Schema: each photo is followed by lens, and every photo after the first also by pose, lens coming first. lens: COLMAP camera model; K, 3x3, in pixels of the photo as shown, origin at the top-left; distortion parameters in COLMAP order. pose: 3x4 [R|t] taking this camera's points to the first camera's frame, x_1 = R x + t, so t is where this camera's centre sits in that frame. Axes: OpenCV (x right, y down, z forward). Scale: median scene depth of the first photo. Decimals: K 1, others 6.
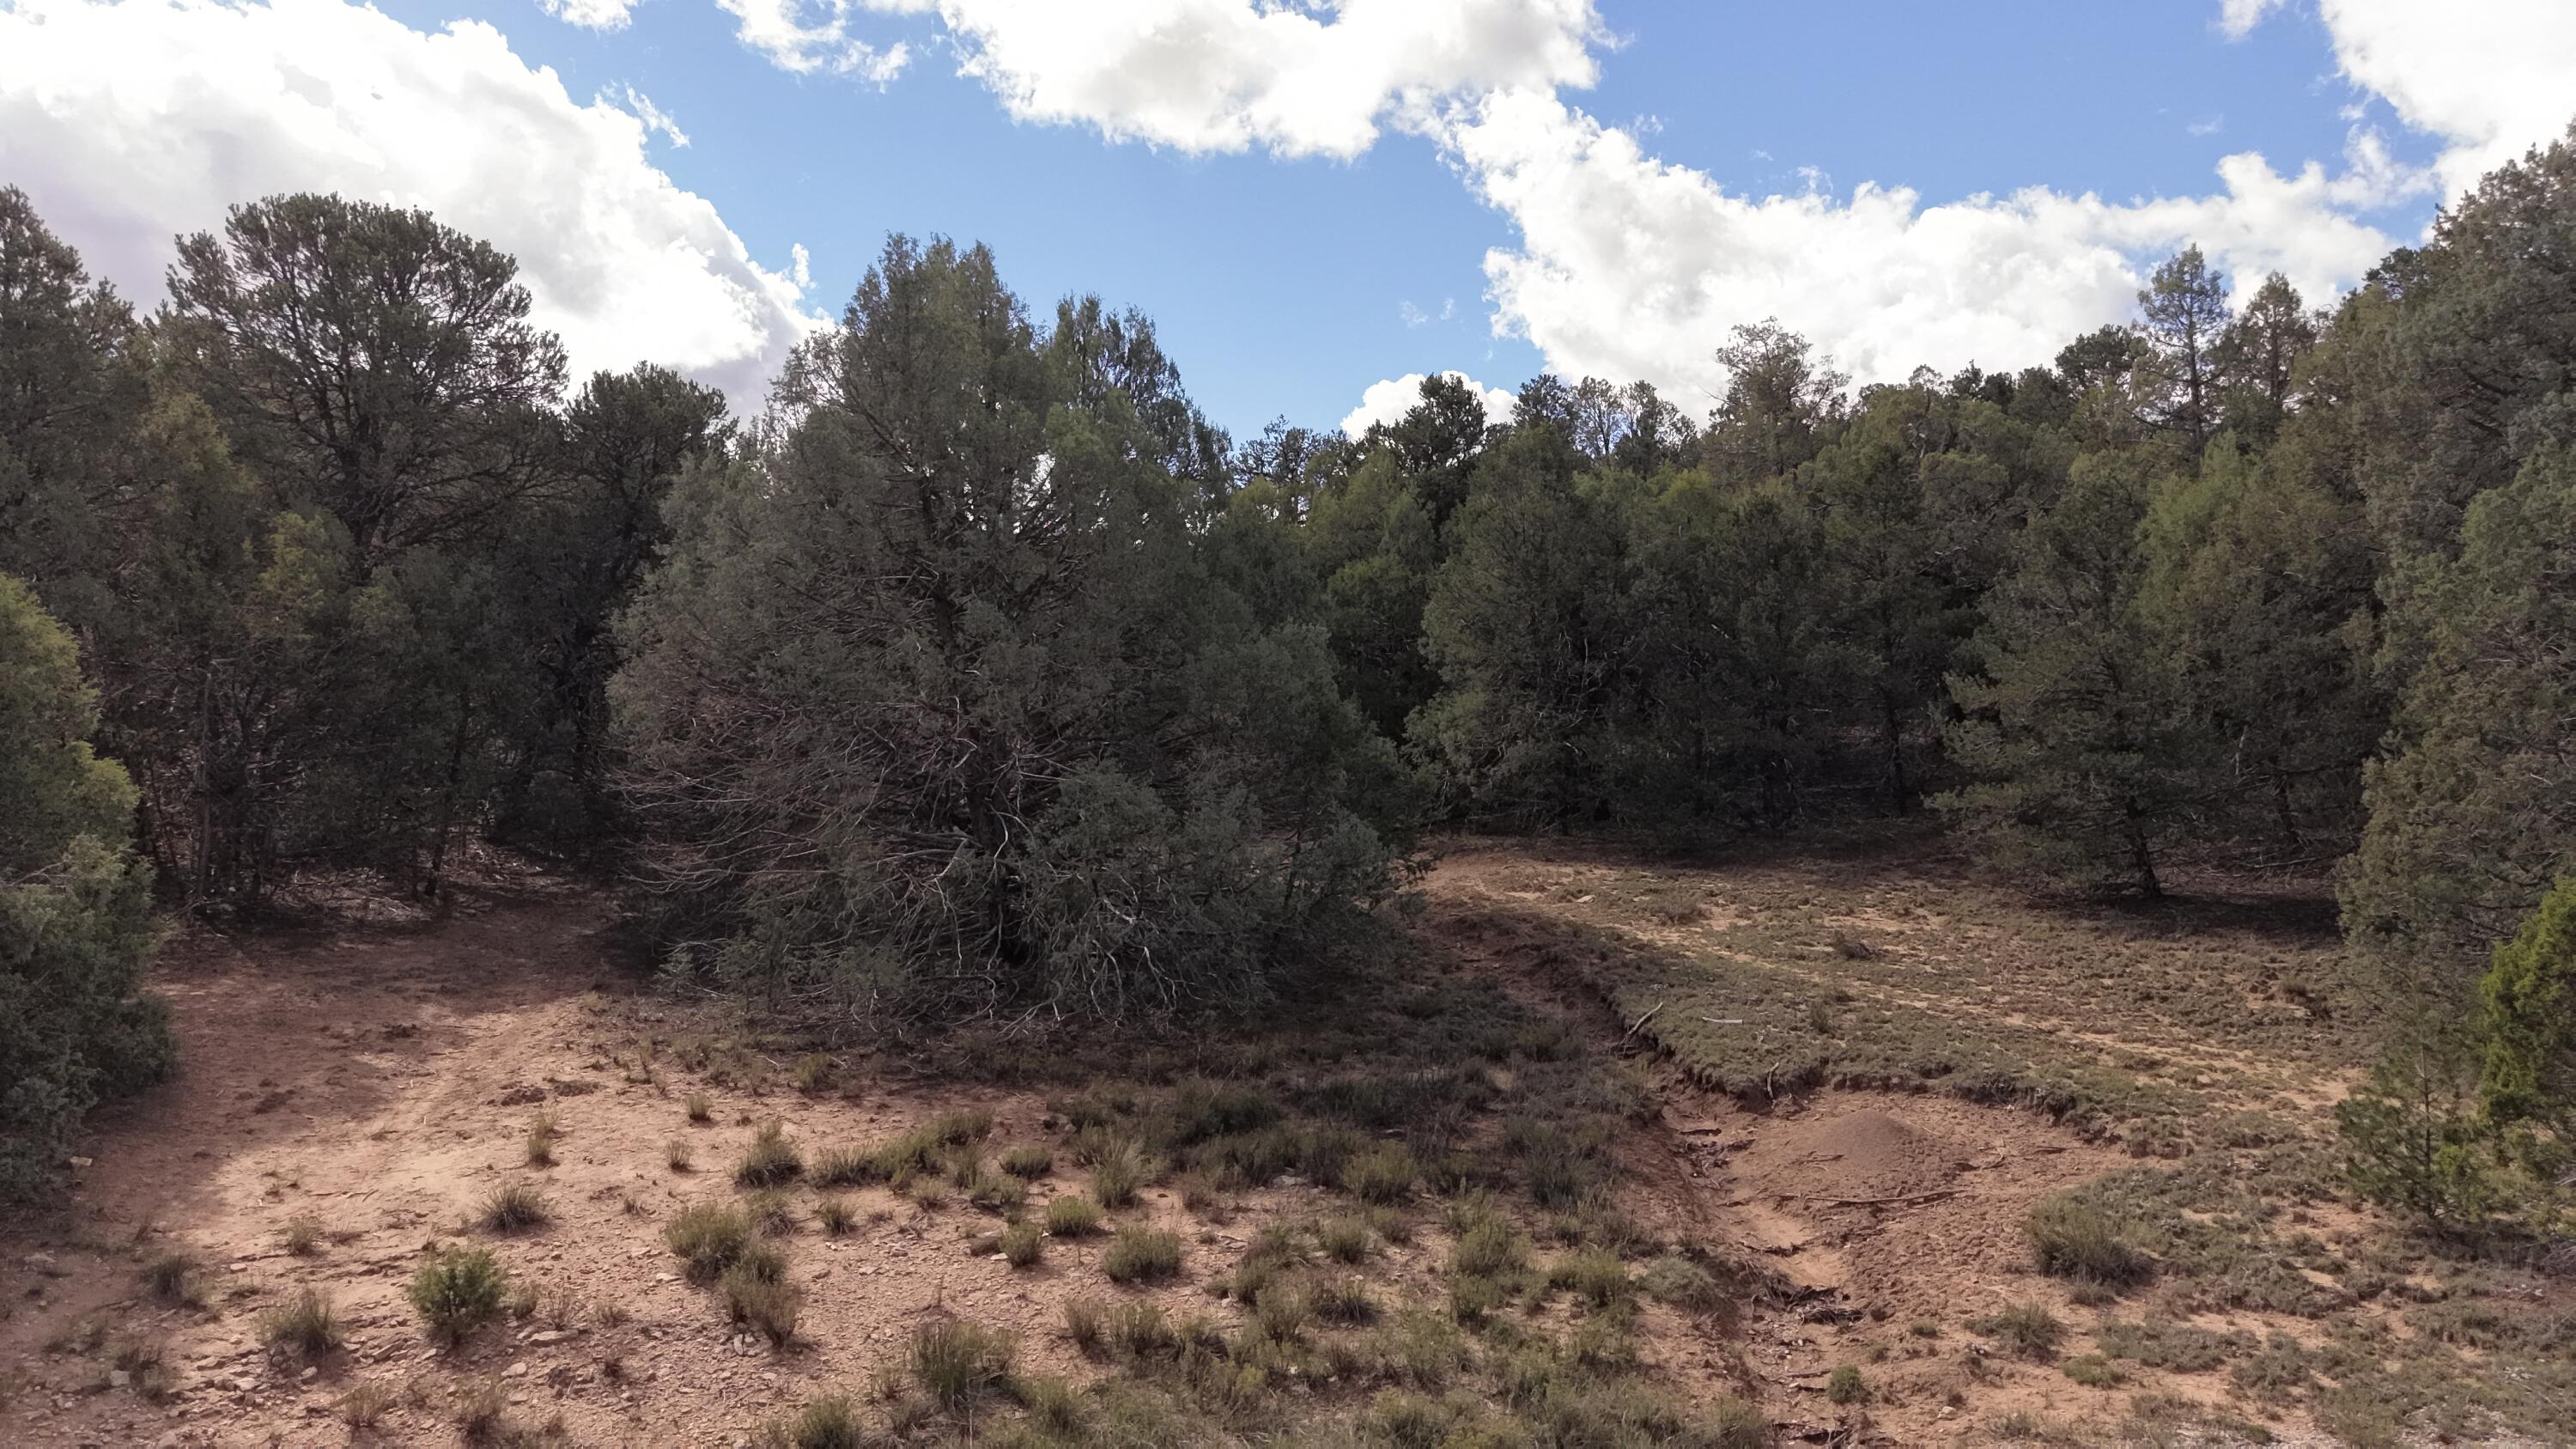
lens RADIAL K [[1731.7, 0, 1261.3], [0, 1731.7, 582.5], [0, 0, 1]] dist [0.035068, -0.035444]
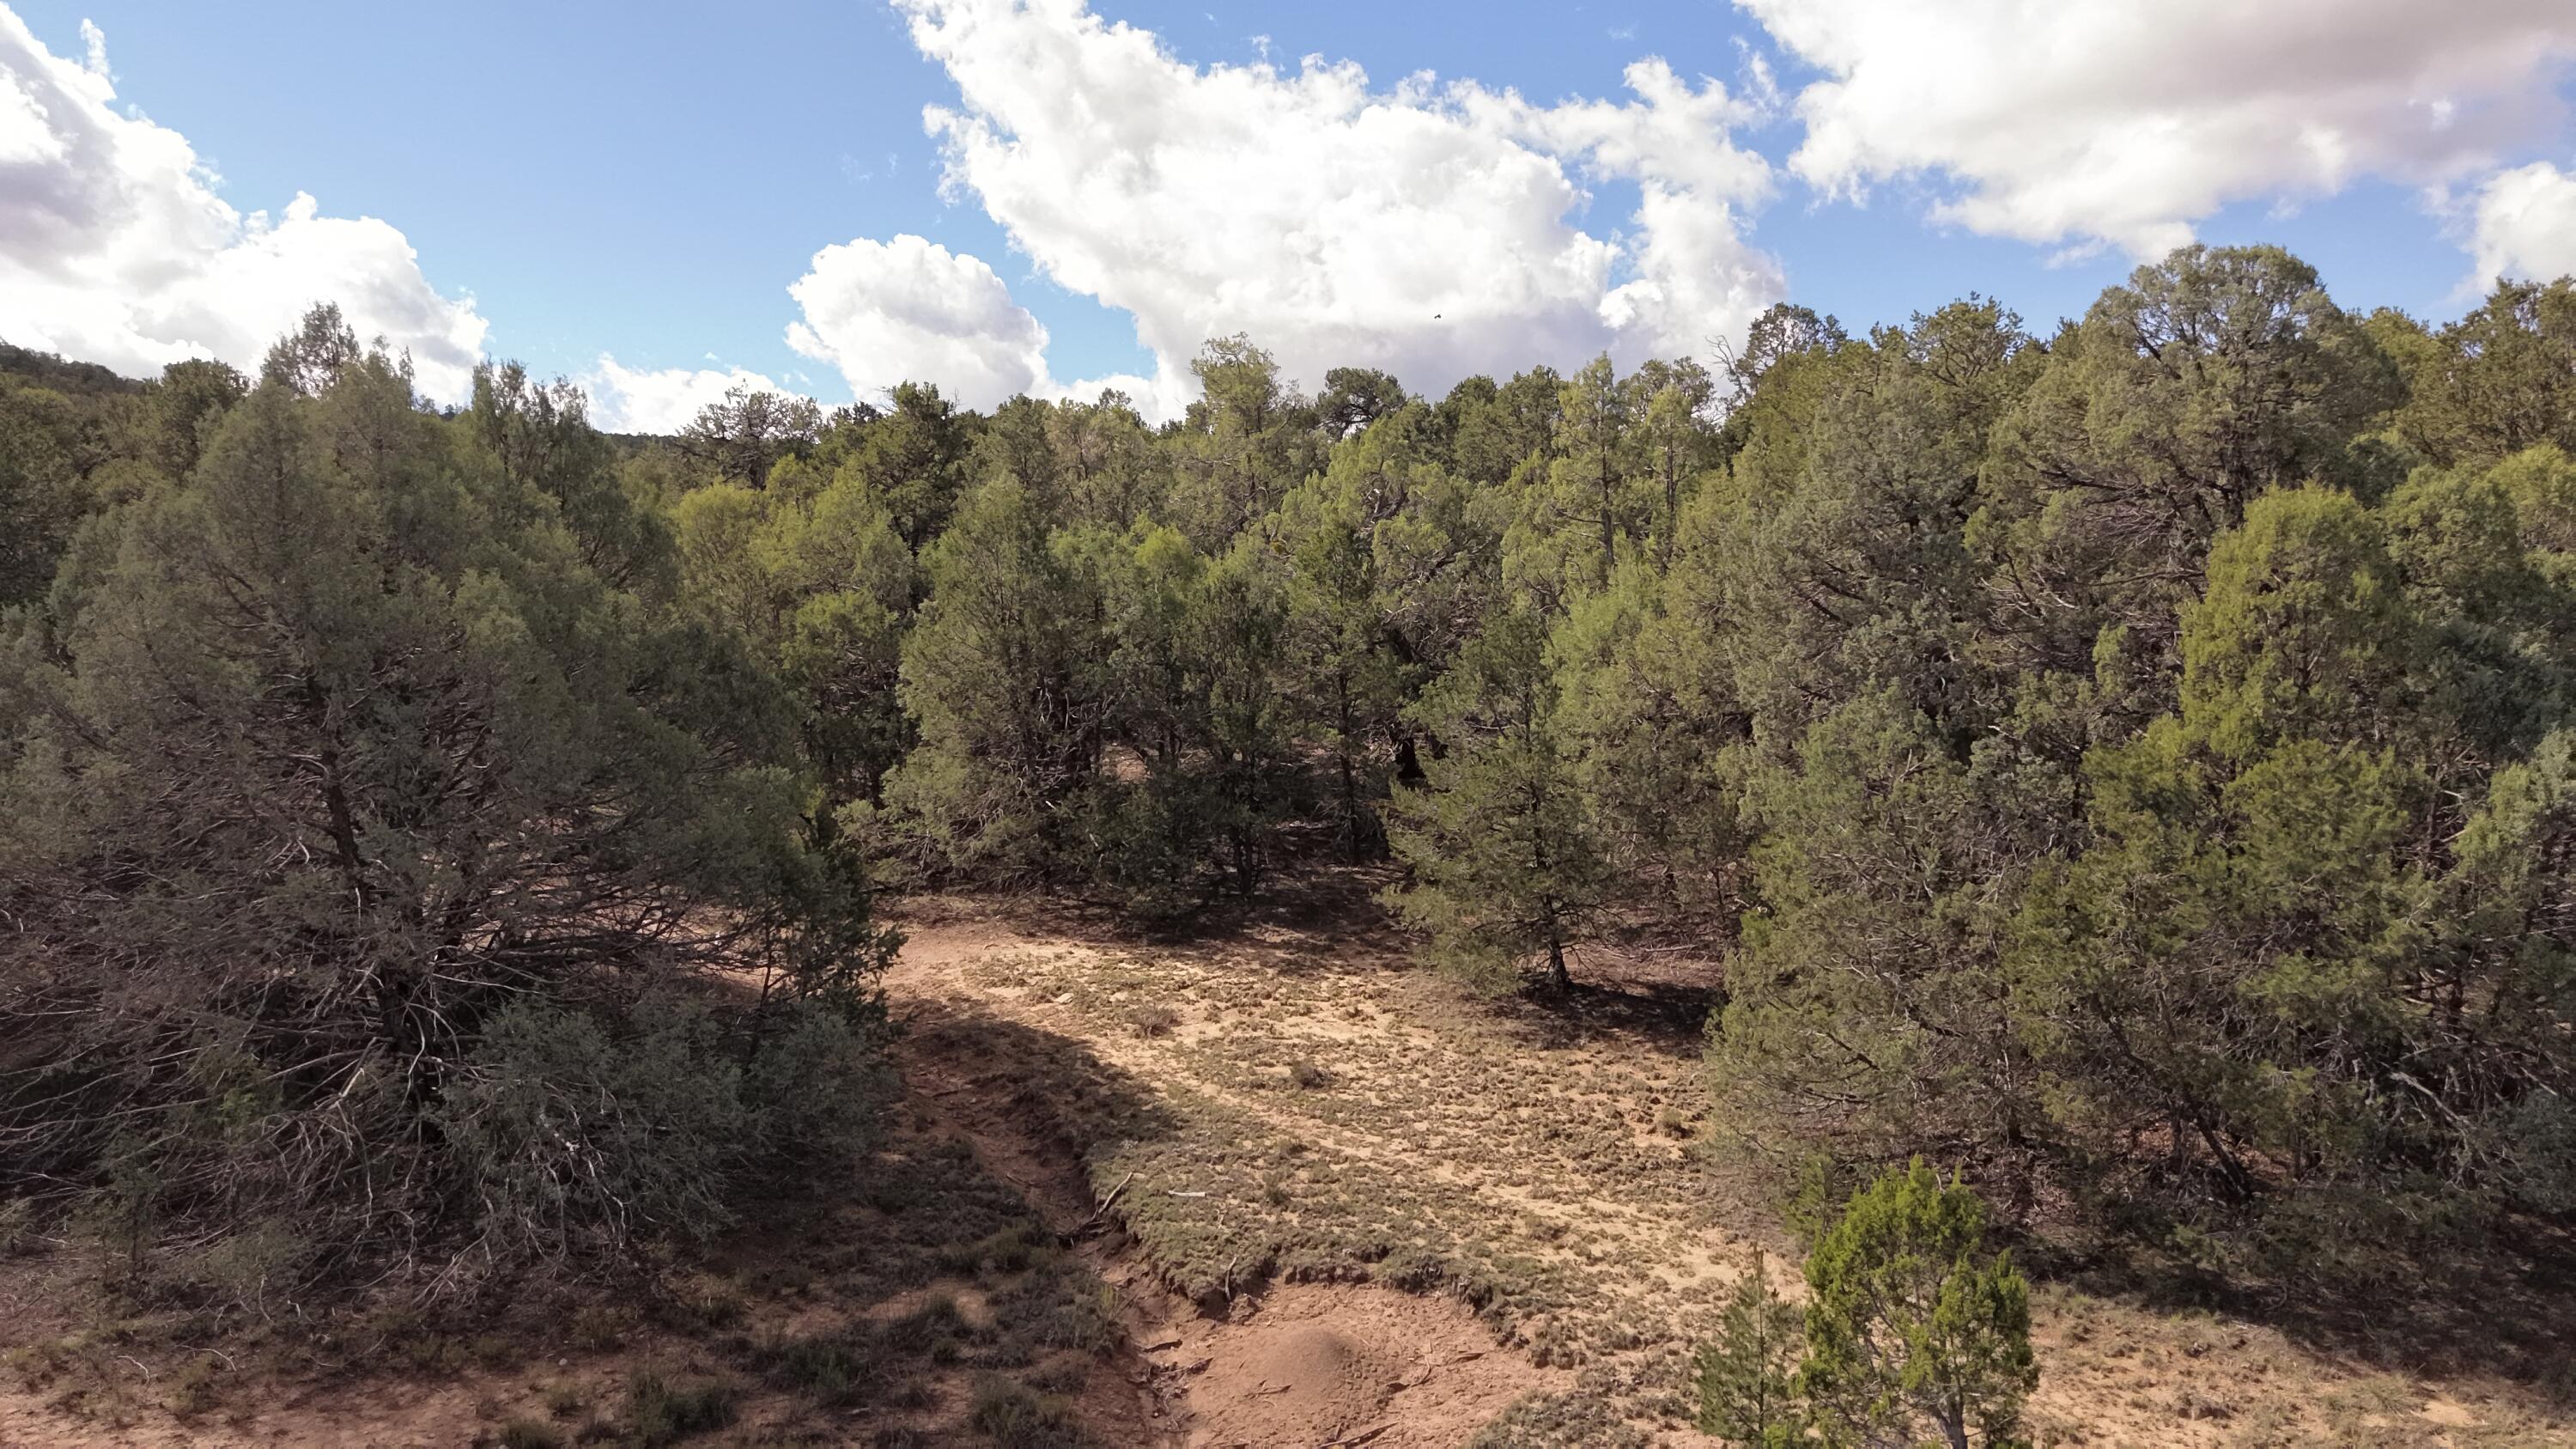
lens RADIAL K [[1731.7, 0, 1273.2], [0, 1731.7, 575.3], [0, 0, 1]] dist [0.035068, -0.035444]
pose [[0.956634, -0.027615, 0.289982, 0.023402], [0.006390, 0.997246, 0.073888, -0.192566], [-0.291224, -0.068831, 0.954176, 0.018419]]
